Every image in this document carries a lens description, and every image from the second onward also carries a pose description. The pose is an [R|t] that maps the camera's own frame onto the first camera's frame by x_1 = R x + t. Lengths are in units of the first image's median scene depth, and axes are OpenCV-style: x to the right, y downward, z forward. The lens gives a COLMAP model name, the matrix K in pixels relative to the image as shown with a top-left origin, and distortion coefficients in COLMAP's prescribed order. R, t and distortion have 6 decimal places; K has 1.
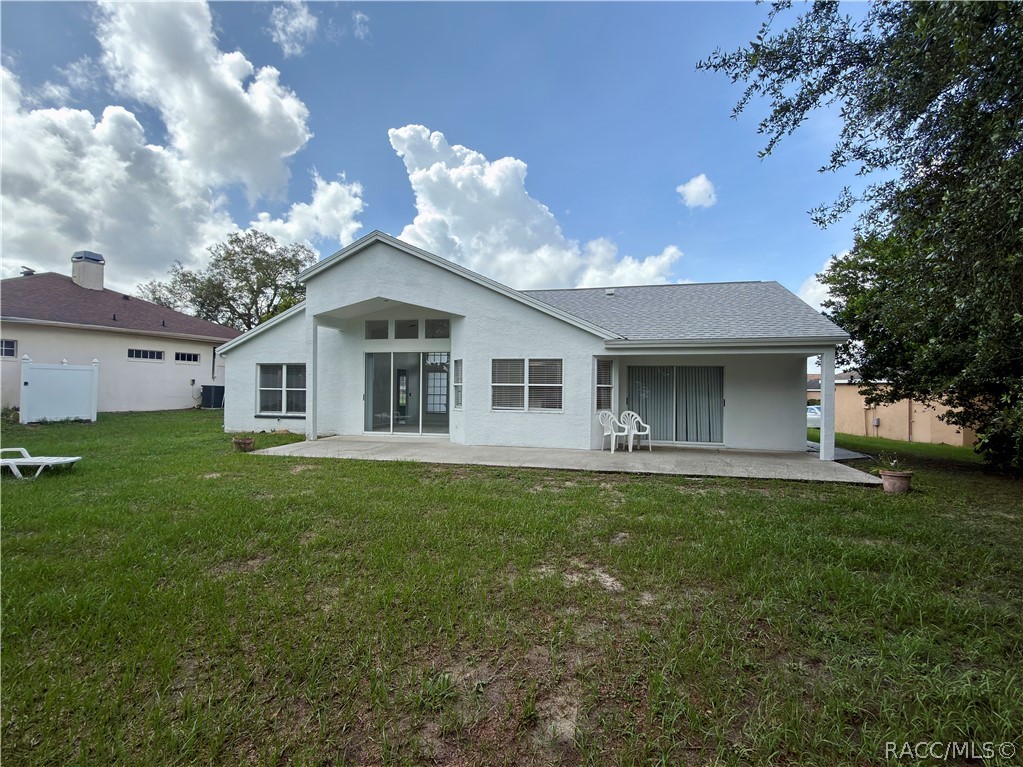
lens RADIAL K [[491.0, 0, 507.2], [0, 491.0, 383.5], [0, 0, 1]] dist [-0.014367, -0.001369]
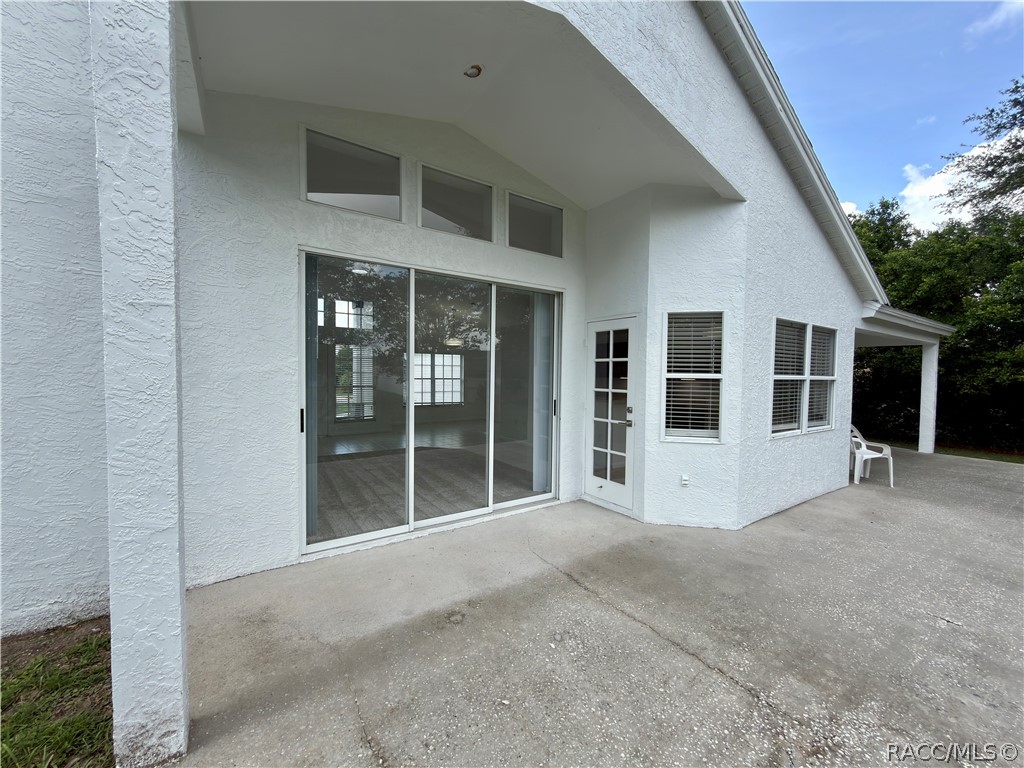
lens RADIAL K [[408.9, 0, 514.2], [0, 408.9, 384.0], [0, 0, 1]] dist [-0.002196, 0.000197]
pose [[0.678714, -0.016196, 0.734224, -0.384083], [-0.014513, 0.999266, 0.035459, -0.001617], [-0.734259, -0.034722, 0.677981, 0.779475]]
